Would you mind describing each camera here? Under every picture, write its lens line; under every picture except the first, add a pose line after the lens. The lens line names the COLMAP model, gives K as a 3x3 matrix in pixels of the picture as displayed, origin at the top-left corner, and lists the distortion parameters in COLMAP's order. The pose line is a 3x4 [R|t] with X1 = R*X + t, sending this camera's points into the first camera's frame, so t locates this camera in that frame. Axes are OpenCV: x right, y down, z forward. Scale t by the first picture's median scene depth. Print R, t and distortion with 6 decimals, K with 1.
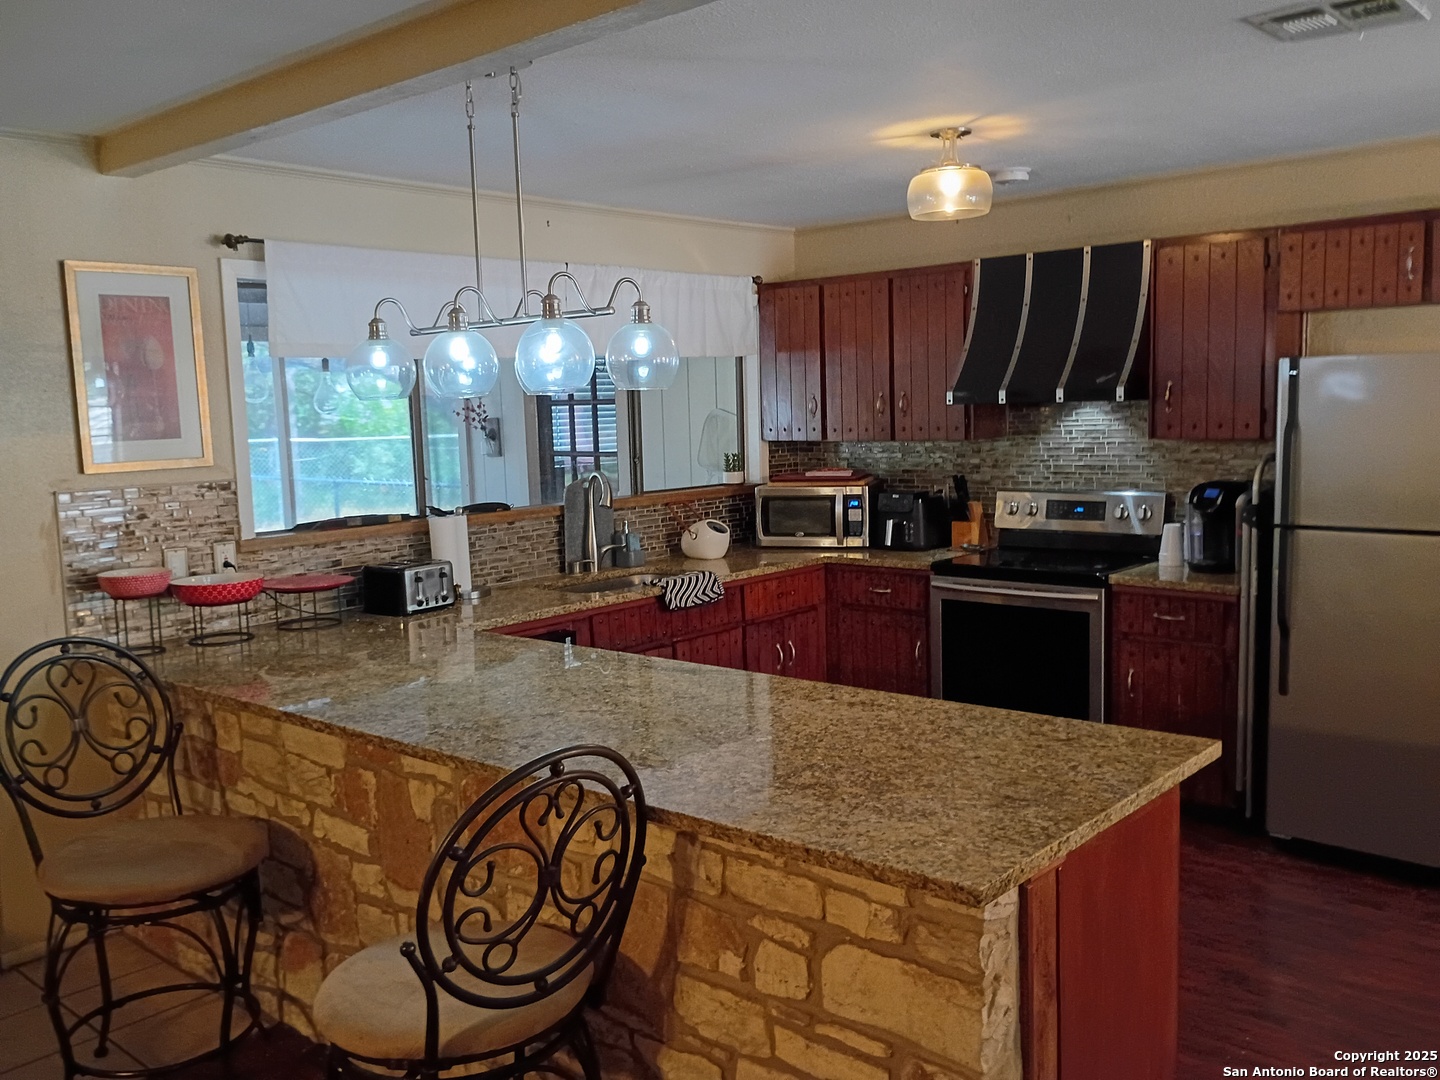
lens RADIAL K [[1276.6, 0, 716.0], [0, 1276.6, 533.9], [0, 0, 1]] dist [0.071140, -0.042989]
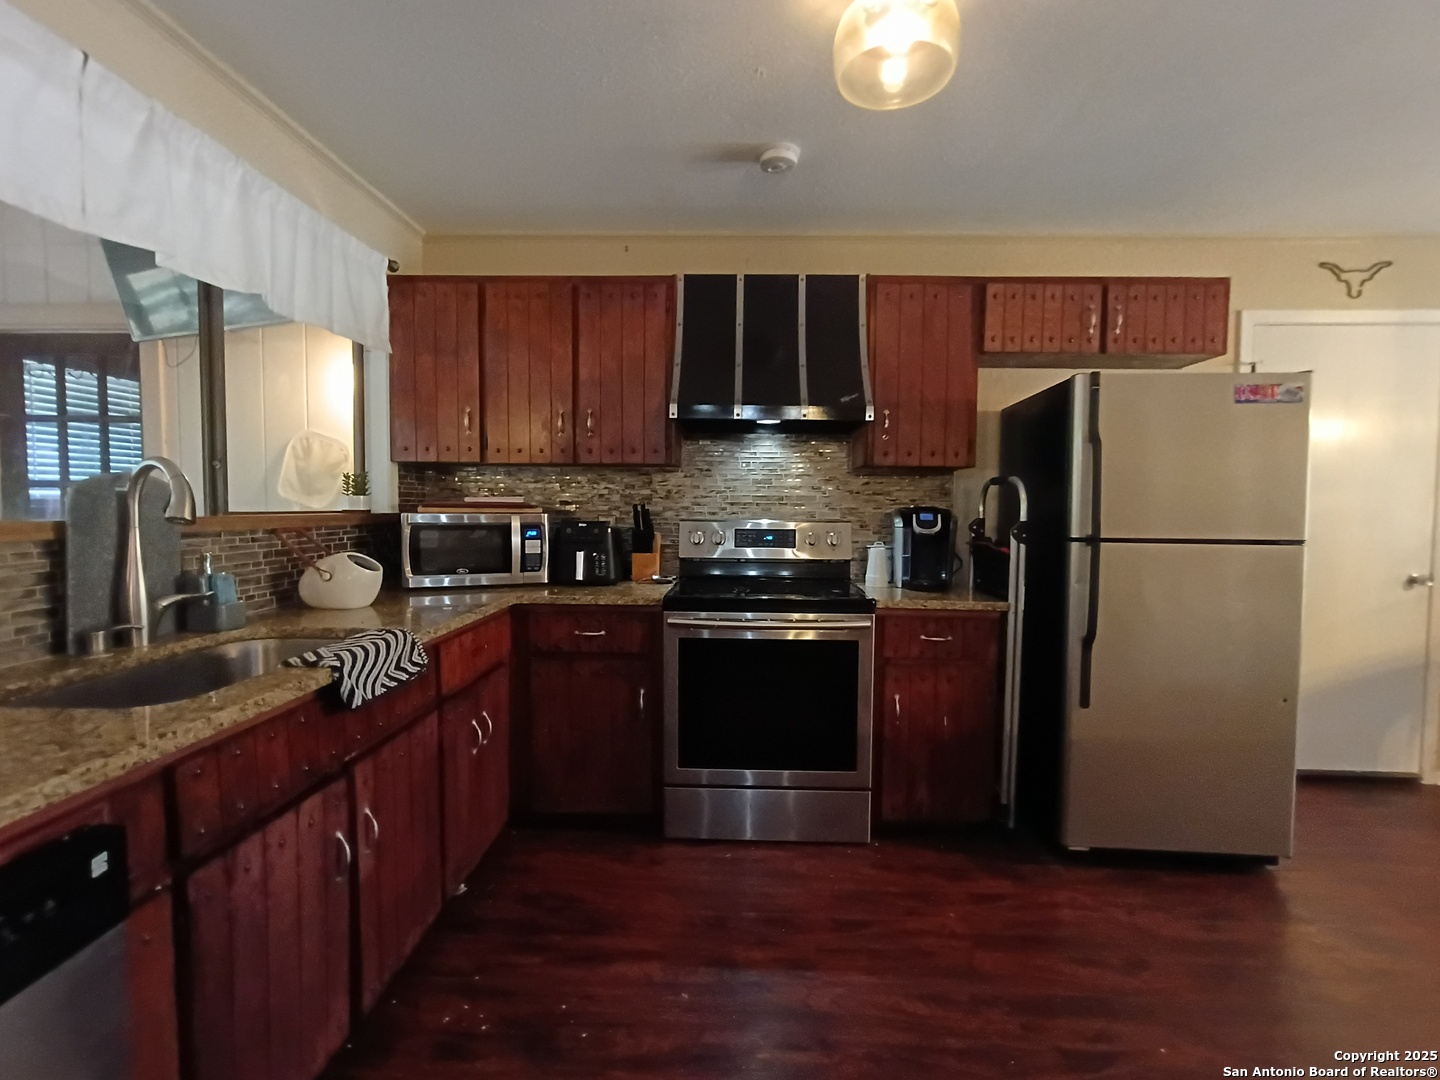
lens RADIAL K [[660.2, 0, 725.5], [0, 660.2, 536.0], [0, 0, 1]] dist [-0.003951, 0.001602]
pose [[0.768683, 0.006622, 0.639596, -0.093123], [0.035256, 0.997988, -0.052704, 0.007381], [-0.638658, 0.063063, 0.766902, 0.695907]]
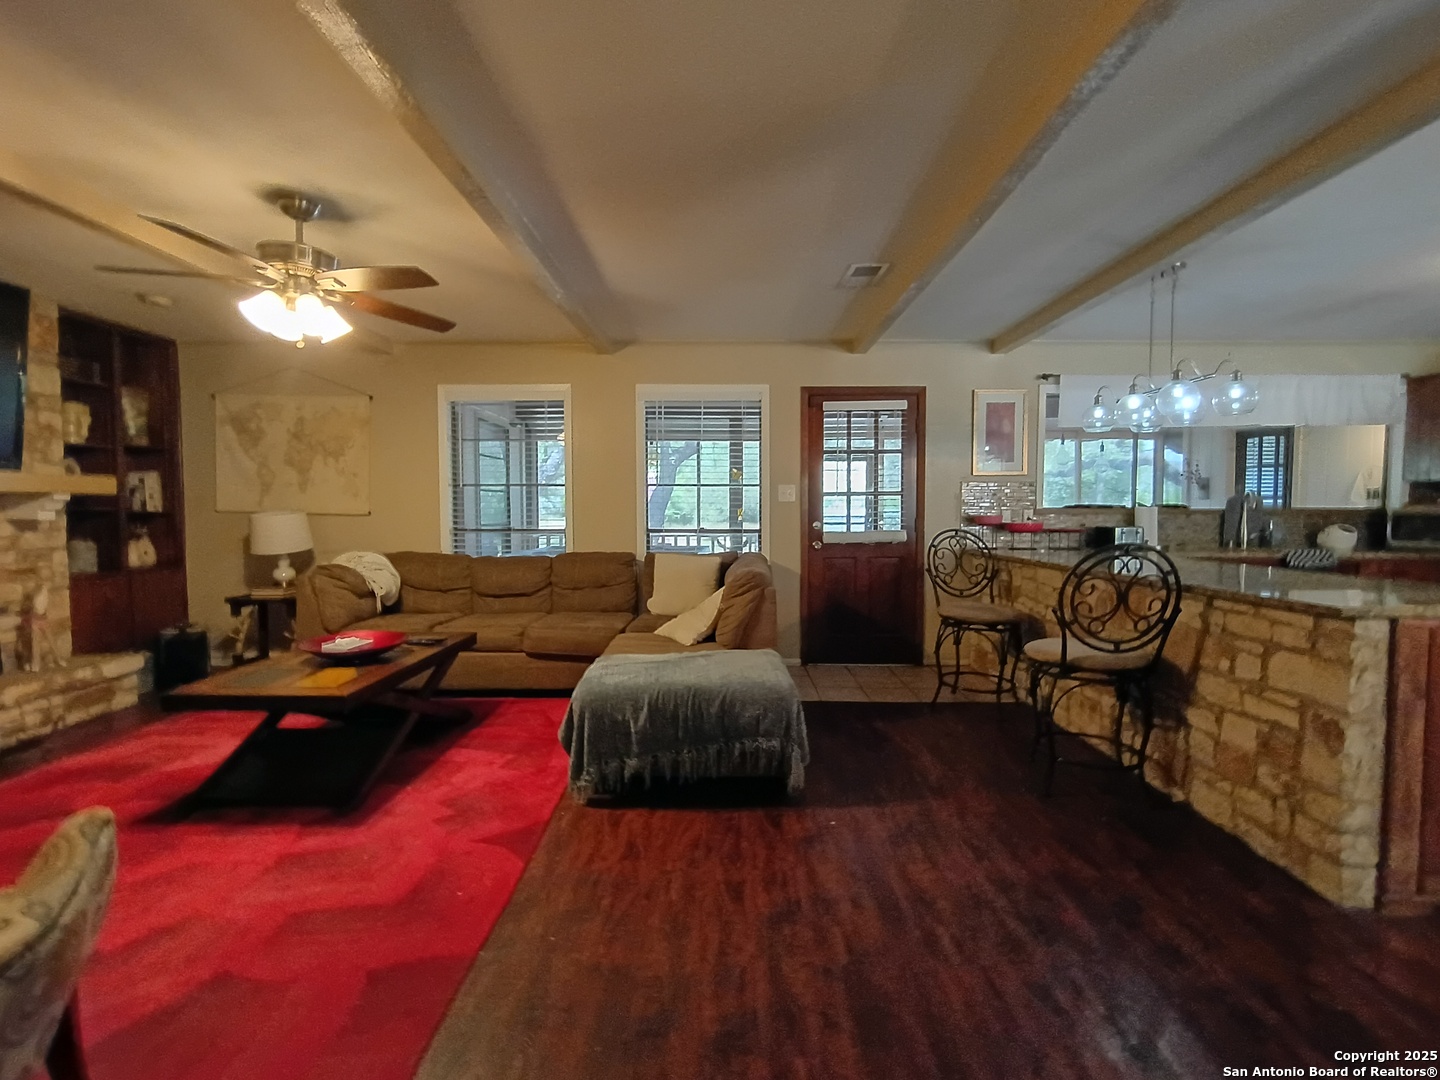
lens RADIAL K [[660.2, 0, 719.0], [0, 660.2, 530.8], [0, 0, 1]] dist [-0.003951, 0.001602]
pose [[0.658442, 0.063005, -0.749989, 0.119420], [-0.101403, 0.994831, -0.005451, 0.094551], [0.745769, 0.079640, 0.661428, -0.156284]]
